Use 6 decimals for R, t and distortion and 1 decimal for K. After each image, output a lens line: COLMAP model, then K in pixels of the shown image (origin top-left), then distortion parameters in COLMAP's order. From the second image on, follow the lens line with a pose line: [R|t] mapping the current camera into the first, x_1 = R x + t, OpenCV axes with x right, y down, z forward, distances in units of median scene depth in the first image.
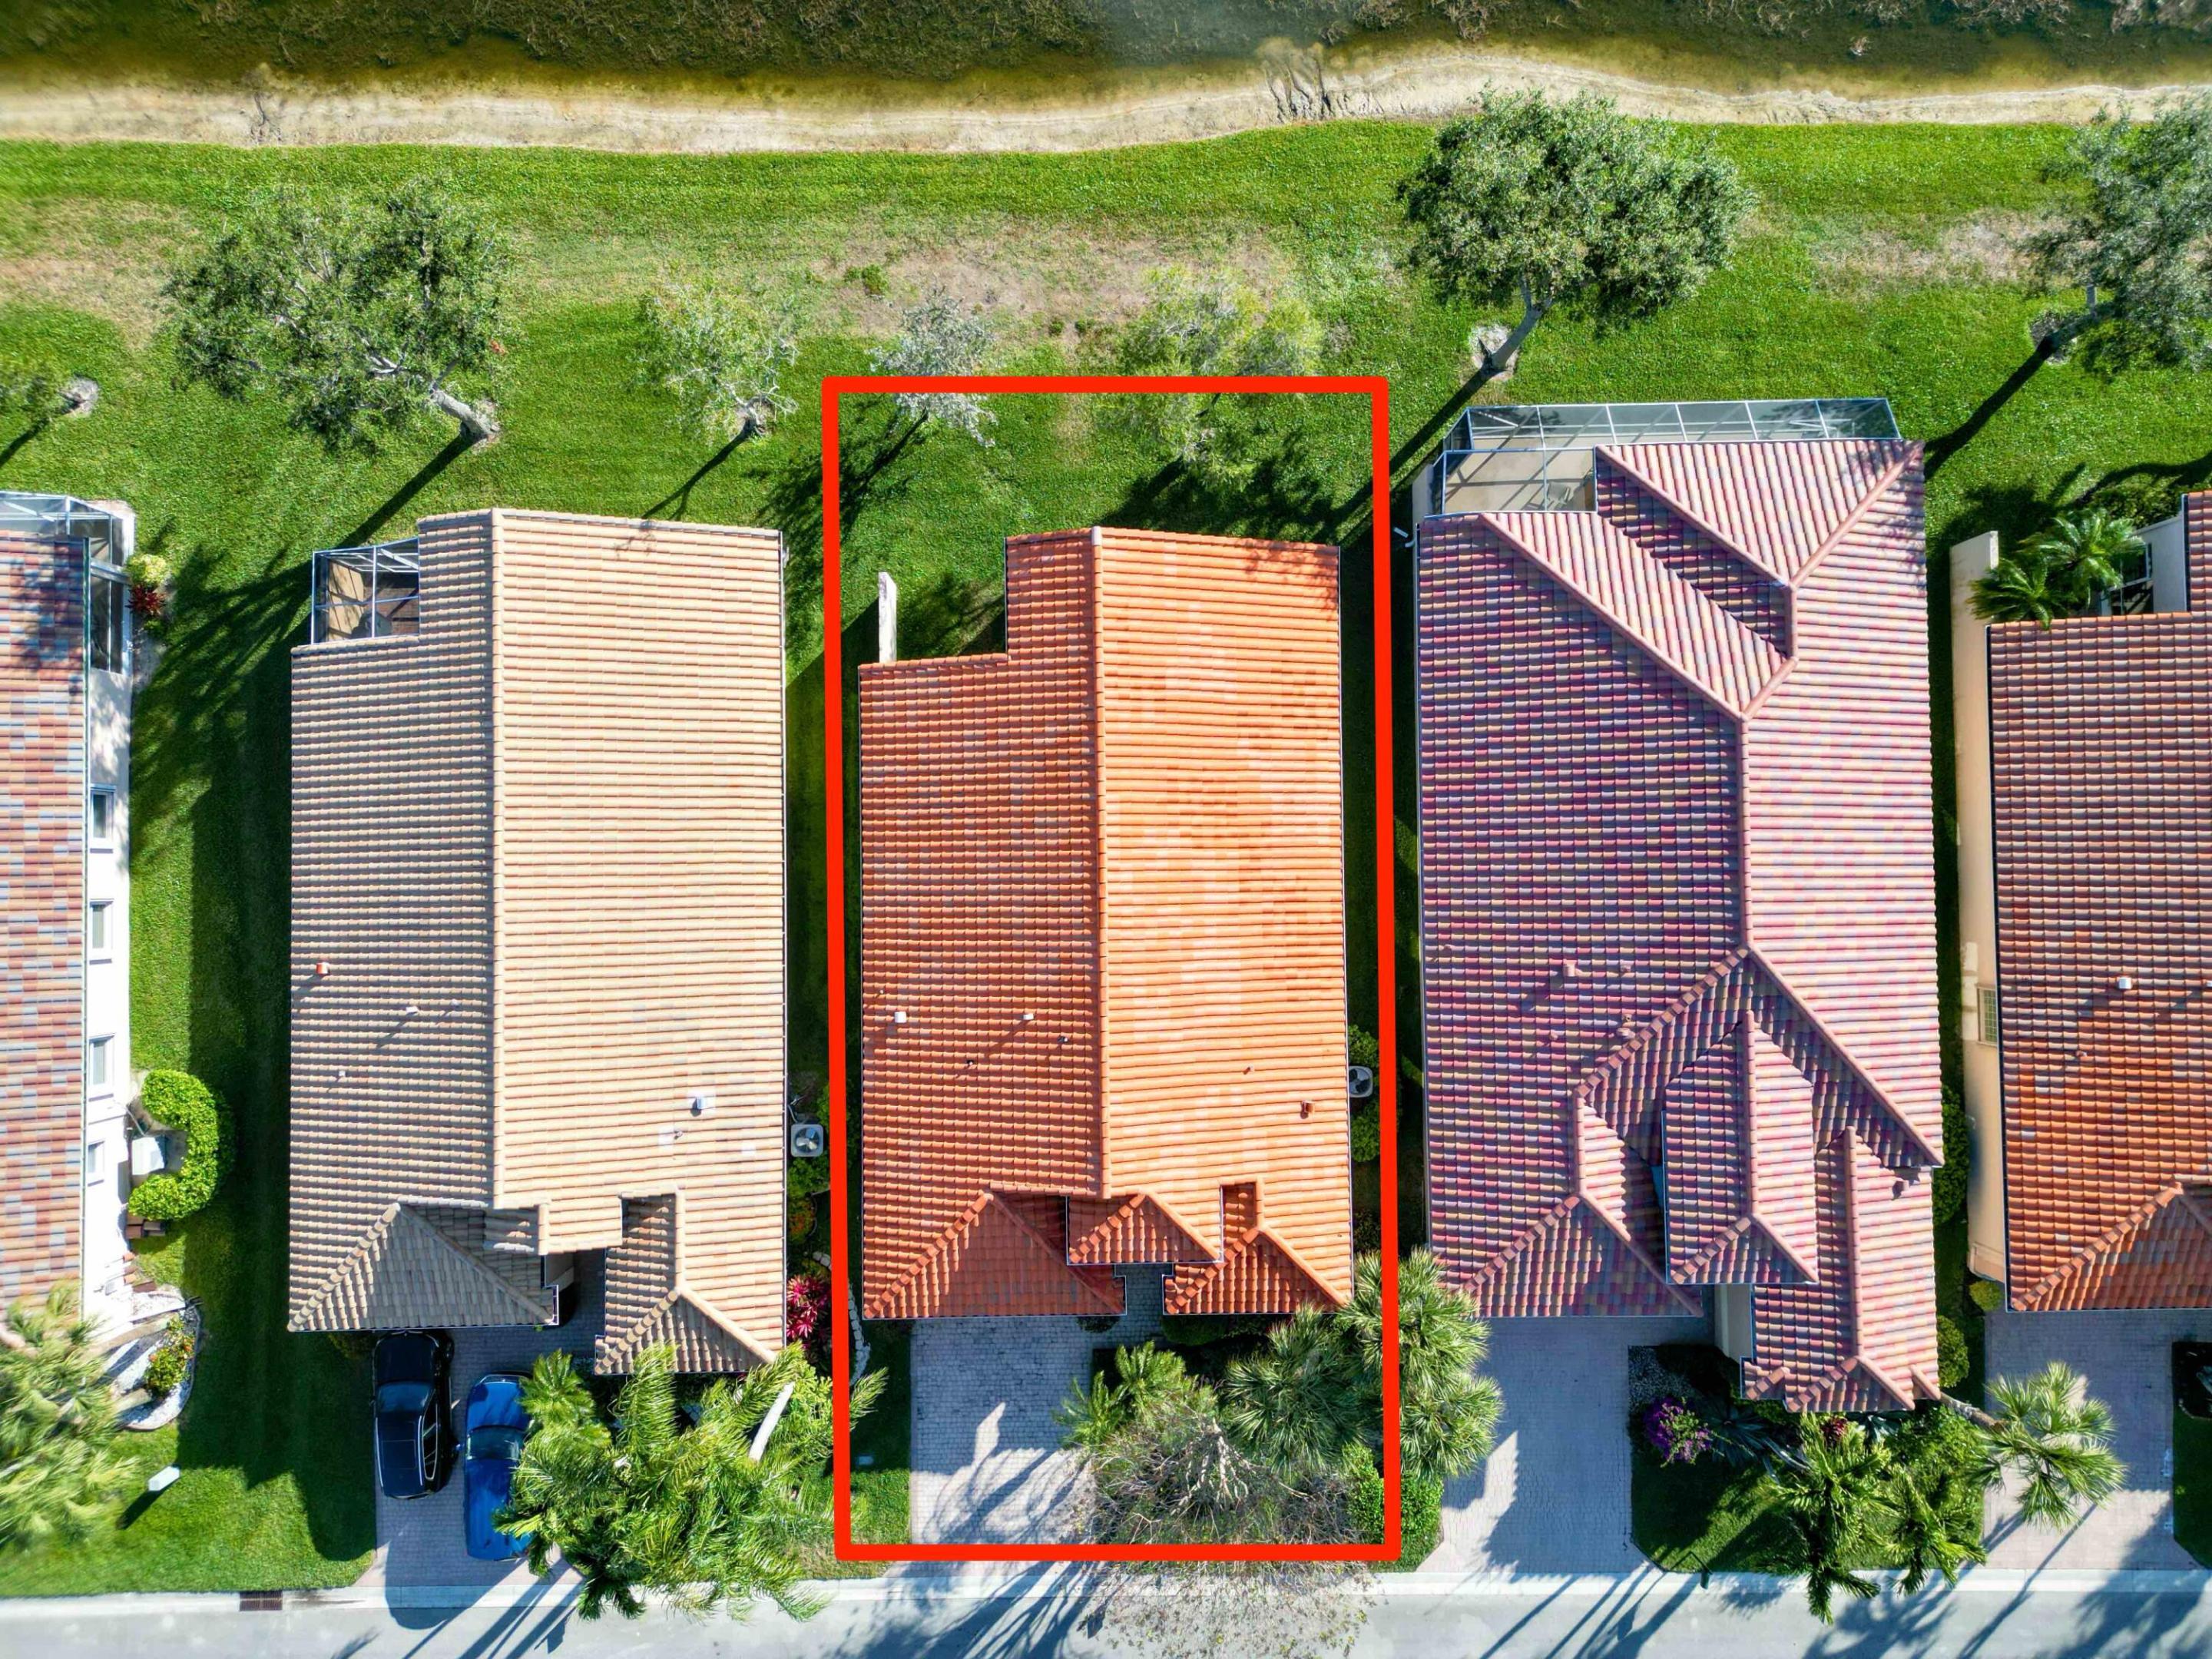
lens RADIAL K [[1537.2, 0, 1120.7], [0, 1537.2, 830.4], [0, 0, 1]] dist [0.000546, 0.000819]
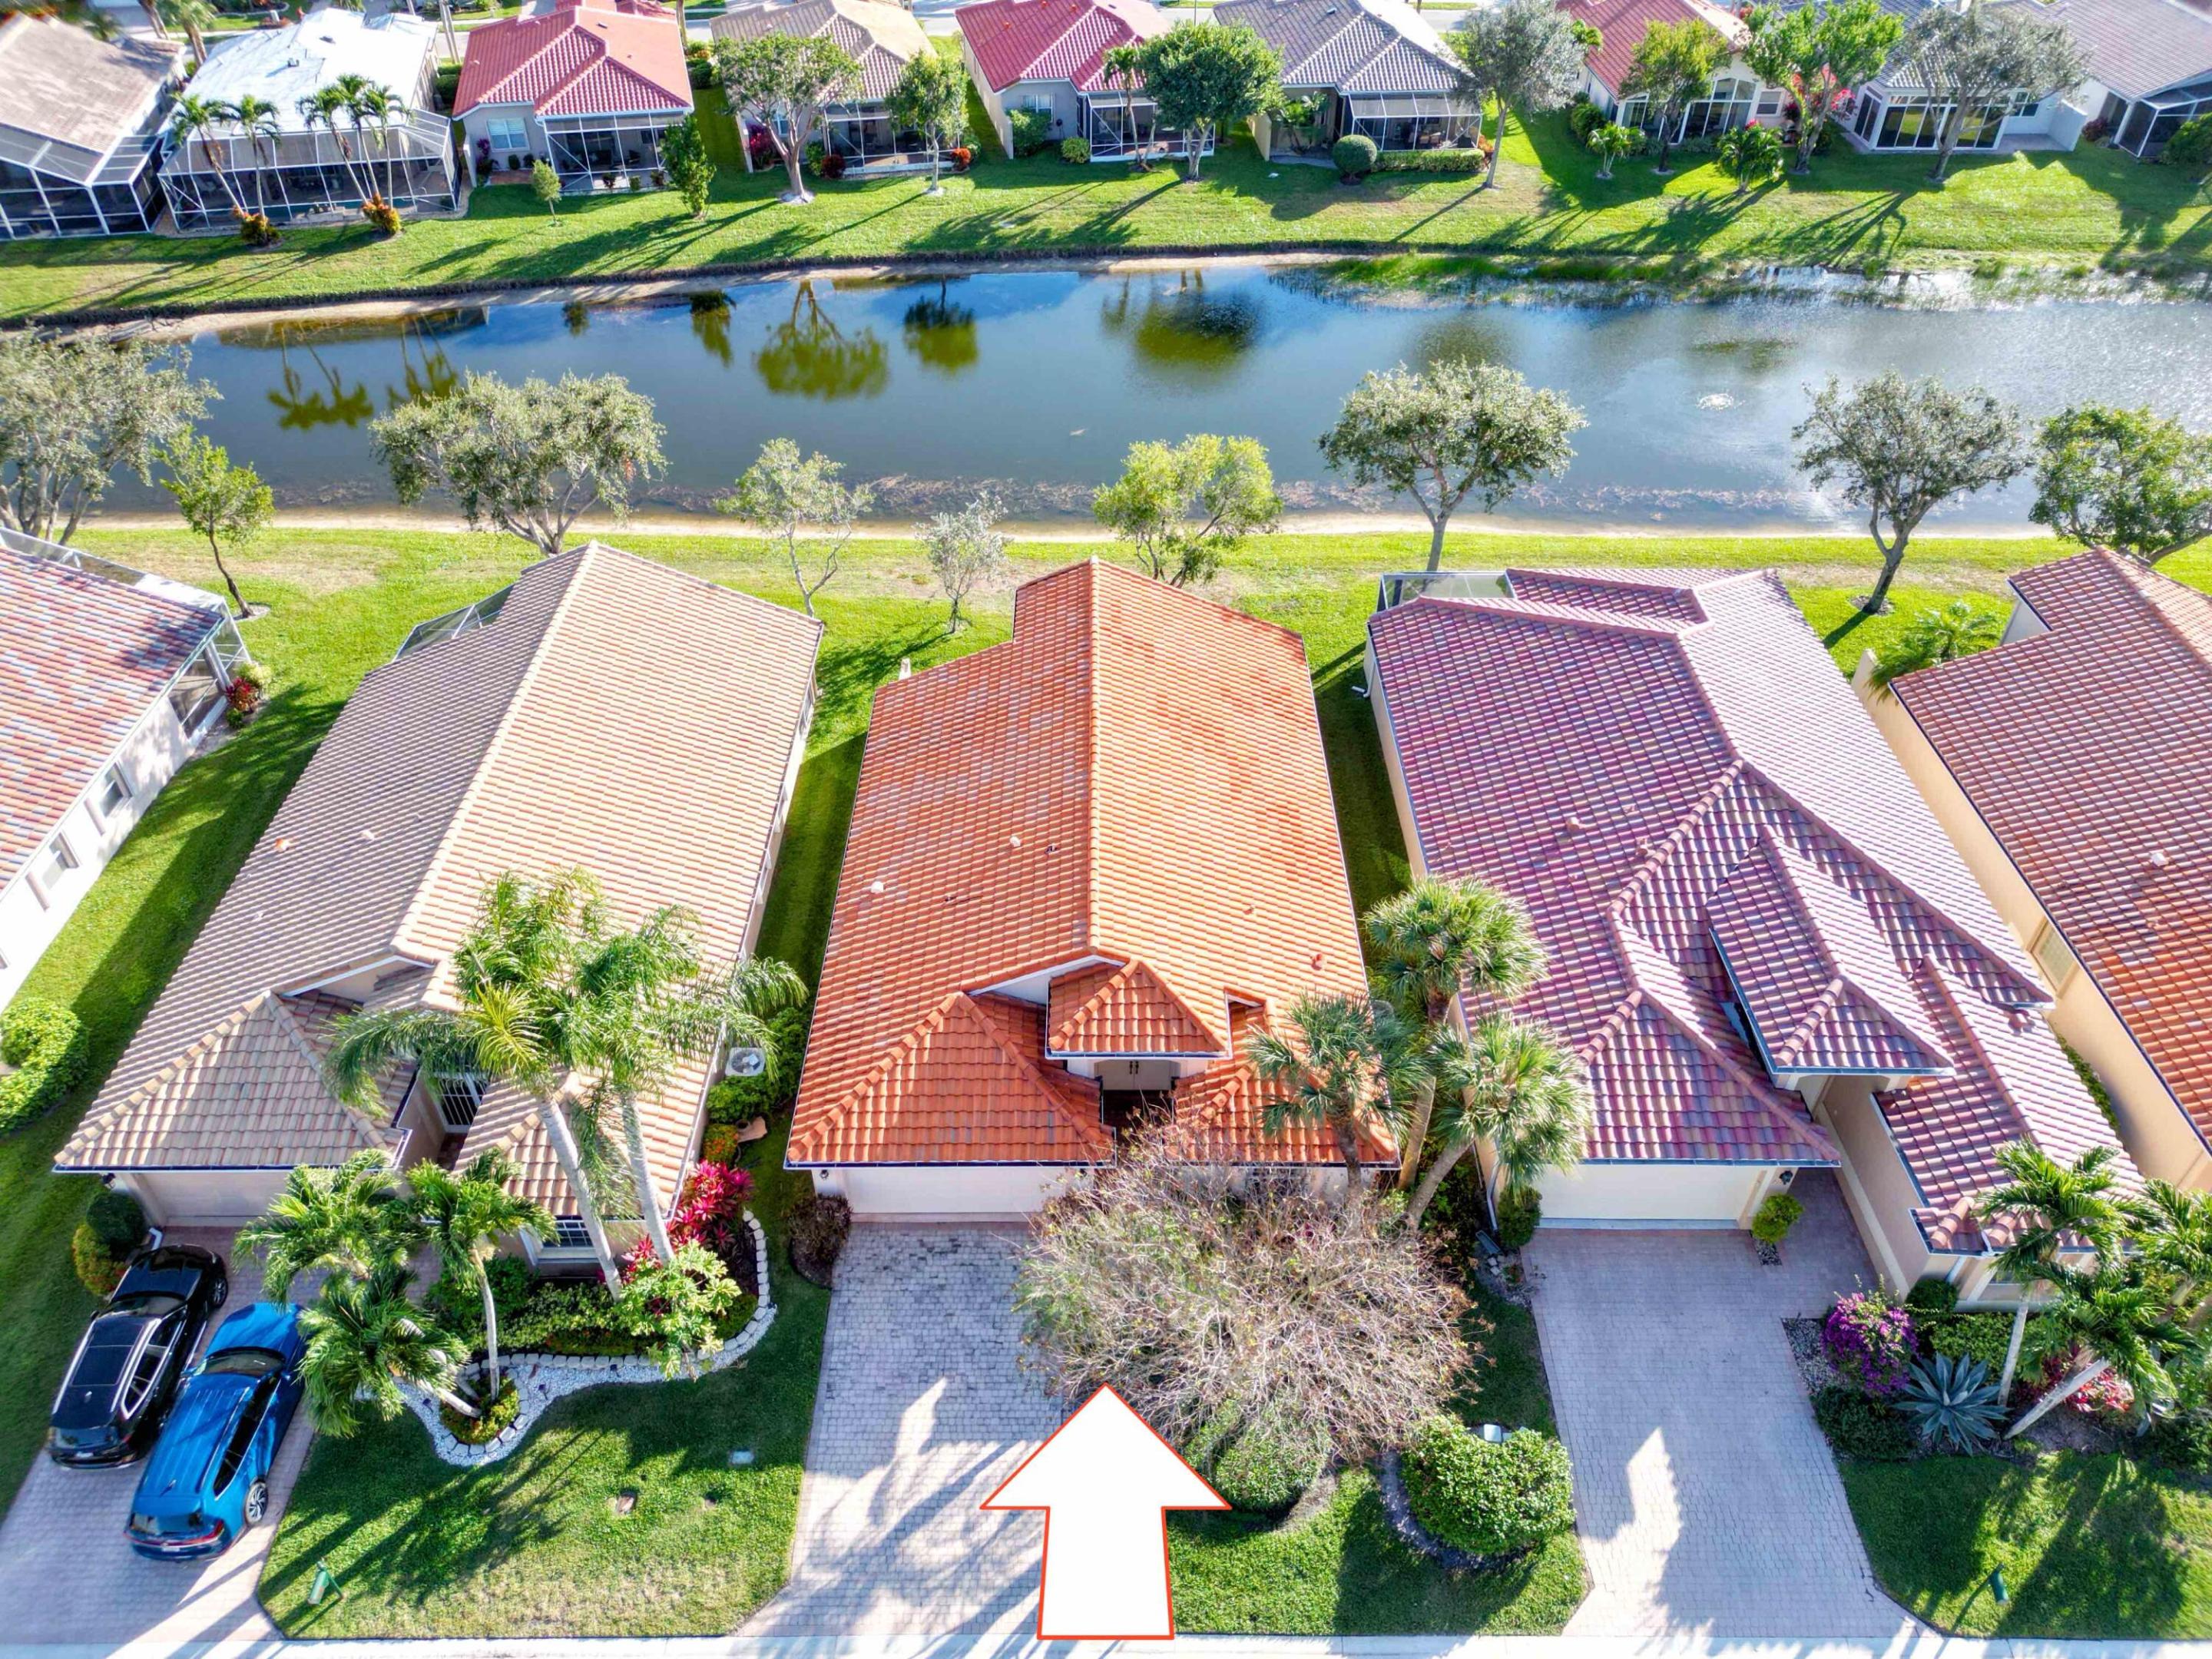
lens RADIAL K [[1538.3, 0, 1106.0], [0, 1538.3, 829.5], [0, 0, 1]] dist [0.028668, -0.043819]
pose [[0.999920, 0.012190, -0.003459, -0.000553], [-0.010743, 0.670878, -0.741490, 0.801257], [-0.006718, 0.741467, 0.670955, 0.341442]]
